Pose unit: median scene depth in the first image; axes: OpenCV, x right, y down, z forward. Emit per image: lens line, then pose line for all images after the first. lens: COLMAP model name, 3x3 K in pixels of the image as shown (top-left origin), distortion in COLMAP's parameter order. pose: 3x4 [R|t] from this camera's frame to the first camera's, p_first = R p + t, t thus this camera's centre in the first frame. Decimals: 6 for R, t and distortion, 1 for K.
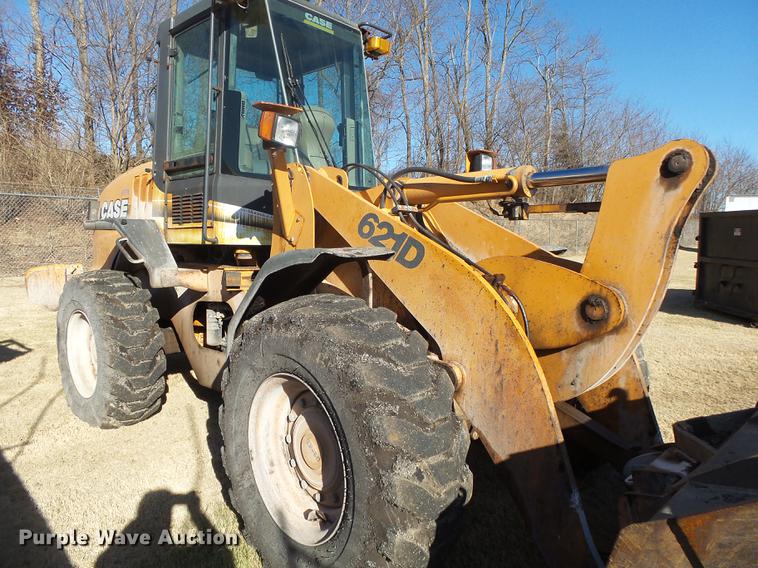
lens RADIAL K [[523.1, 0, 377.9], [0, 523.1, 291.1], [0, 0, 1]] dist [0.003583, -0.005164]
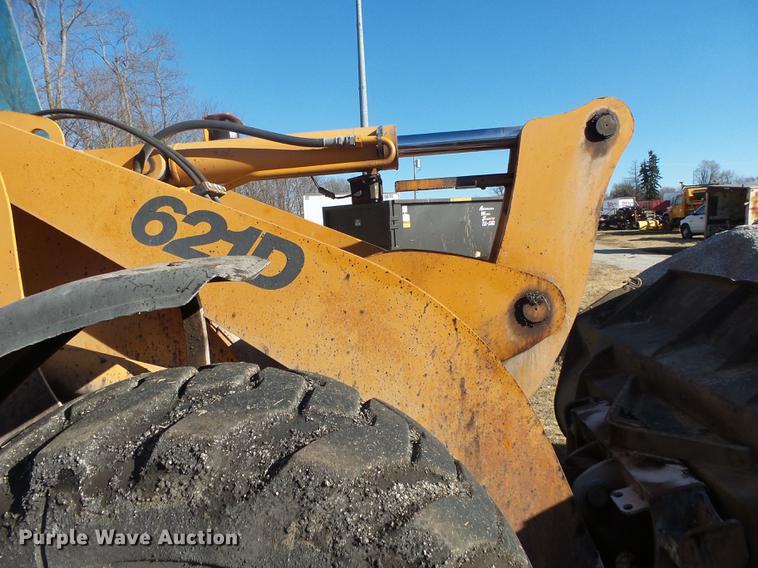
lens RADIAL K [[523.1, 0, 382.7], [0, 523.1, 286.7], [0, 0, 1]] dist [0.003583, -0.005164]
pose [[0.723902, -0.128647, 0.677802, -0.172101], [0.137216, 0.989680, 0.041292, -0.038272], [-0.676119, 0.063114, 0.734084, 0.357380]]
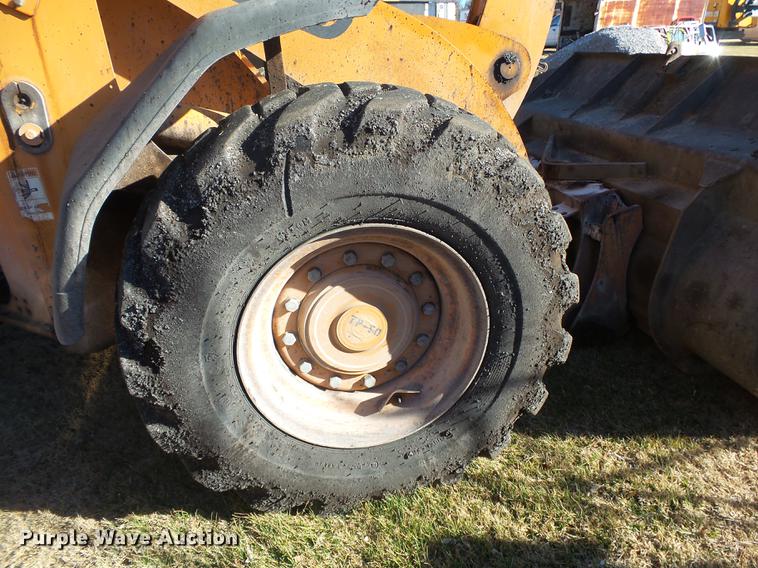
lens RADIAL K [[523.1, 0, 376.6], [0, 523.1, 278.0], [0, 0, 1]] dist [0.003583, -0.005164]
pose [[0.522780, -0.389713, 0.758172, -0.385722], [0.136853, 0.916217, 0.376587, -0.004263], [-0.841411, -0.093114, 0.532313, 0.400880]]
